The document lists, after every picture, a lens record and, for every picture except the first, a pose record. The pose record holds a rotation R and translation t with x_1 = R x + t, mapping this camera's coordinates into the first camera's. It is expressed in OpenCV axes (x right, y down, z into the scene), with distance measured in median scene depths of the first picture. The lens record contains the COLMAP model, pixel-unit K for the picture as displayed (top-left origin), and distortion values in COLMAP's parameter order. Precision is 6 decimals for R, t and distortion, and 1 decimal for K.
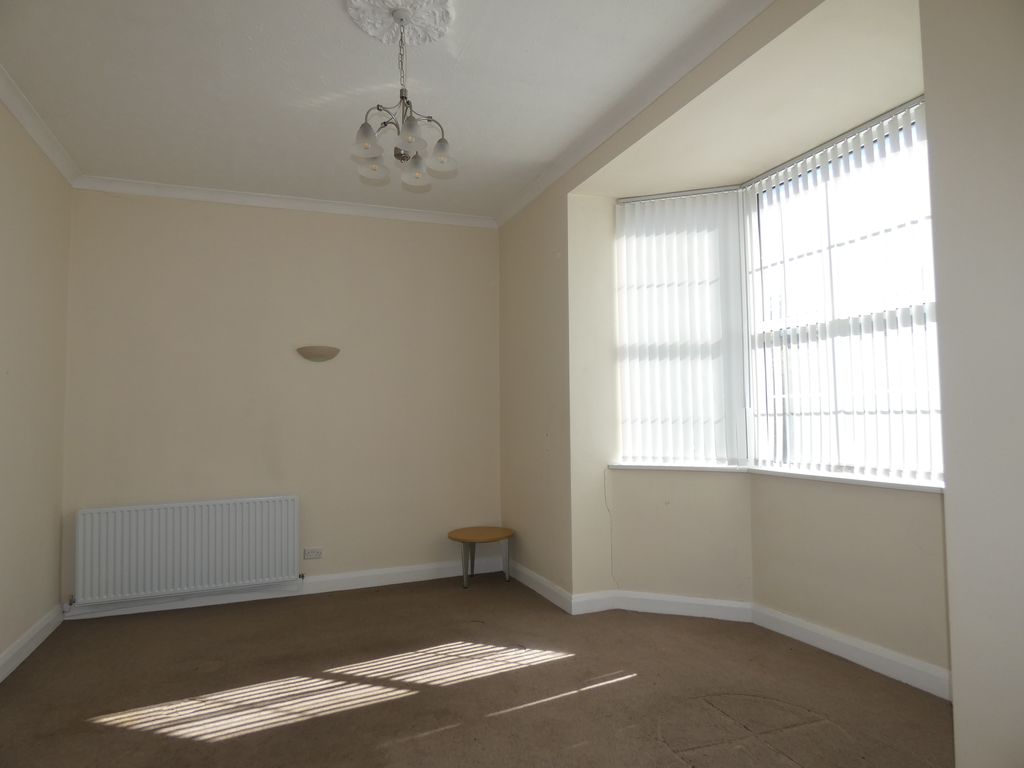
lens RADIAL K [[616.1, 0, 509.9], [0, 616.1, 381.8], [0, 0, 1]] dist [-0.000935, 0.000205]
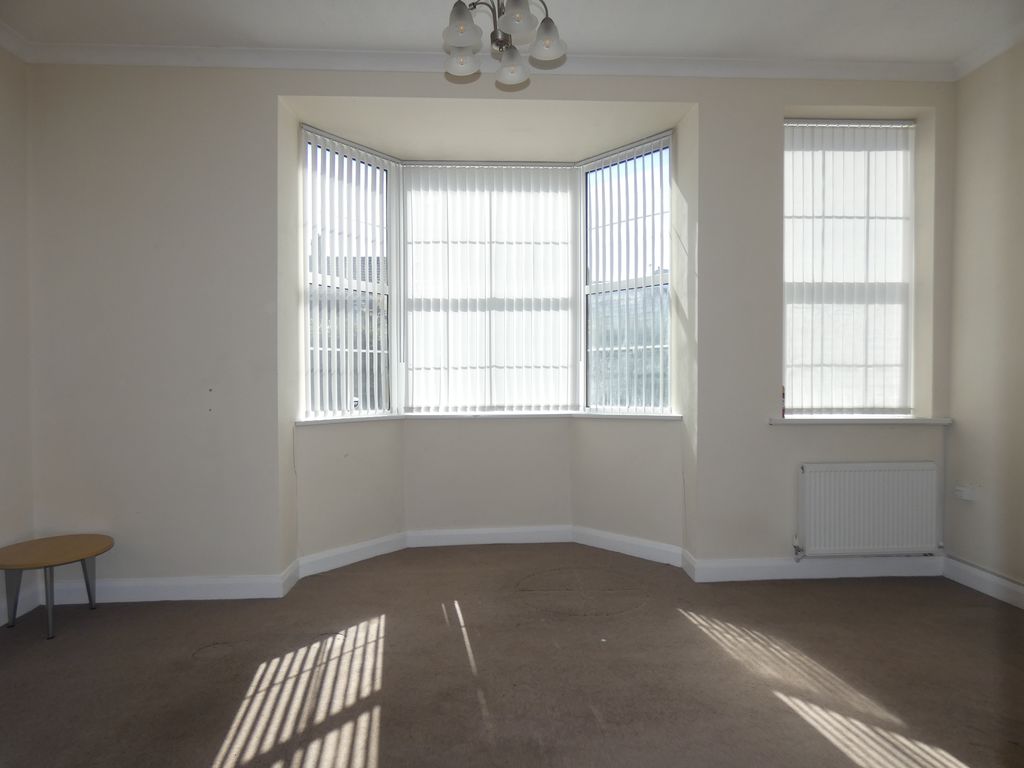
lens RADIAL K [[616.1, 0, 502.8], [0, 616.1, 381.0], [0, 0, 1]] dist [-0.000935, 0.000205]
pose [[0.326861, 0.002761, 0.945068, -0.736343], [-0.048485, 0.998728, 0.013851, 0.061096], [-0.943828, -0.050349, 0.326579, 0.536560]]
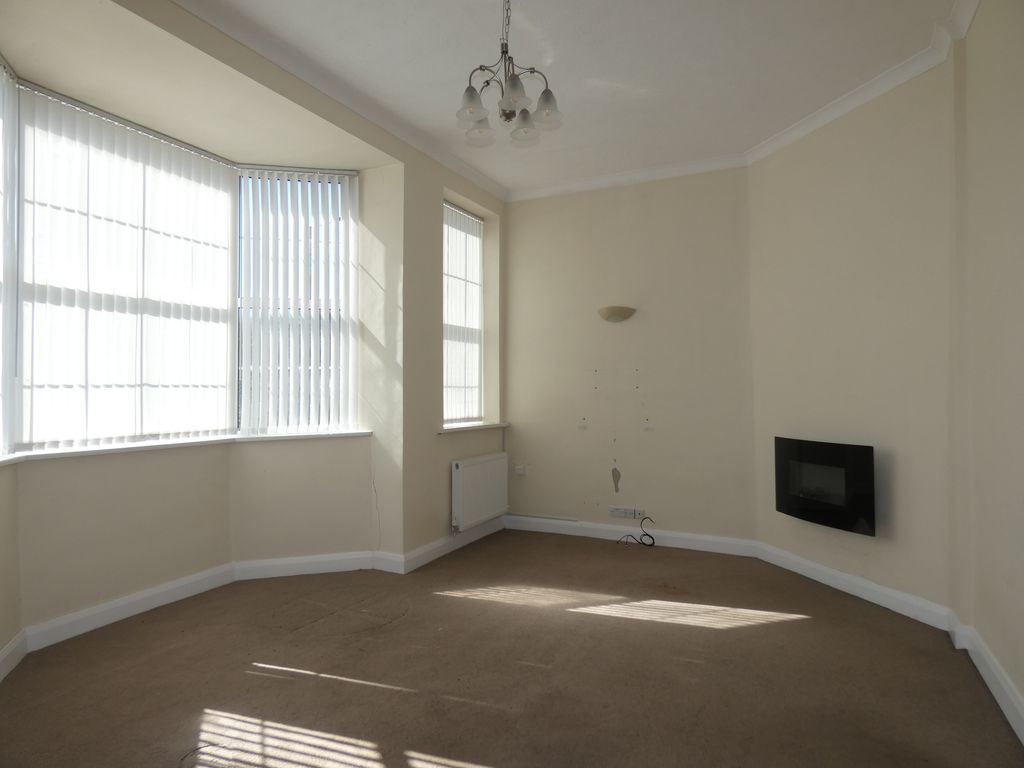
lens RADIAL K [[616.1, 0, 508.8], [0, 616.1, 382.8], [0, 0, 1]] dist [-0.000935, 0.000205]
pose [[-0.664247, 0.031125, 0.746864, -0.684786], [-0.021853, 0.997897, -0.061022, 0.097359], [-0.747193, -0.056855, -0.662171, 1.236747]]
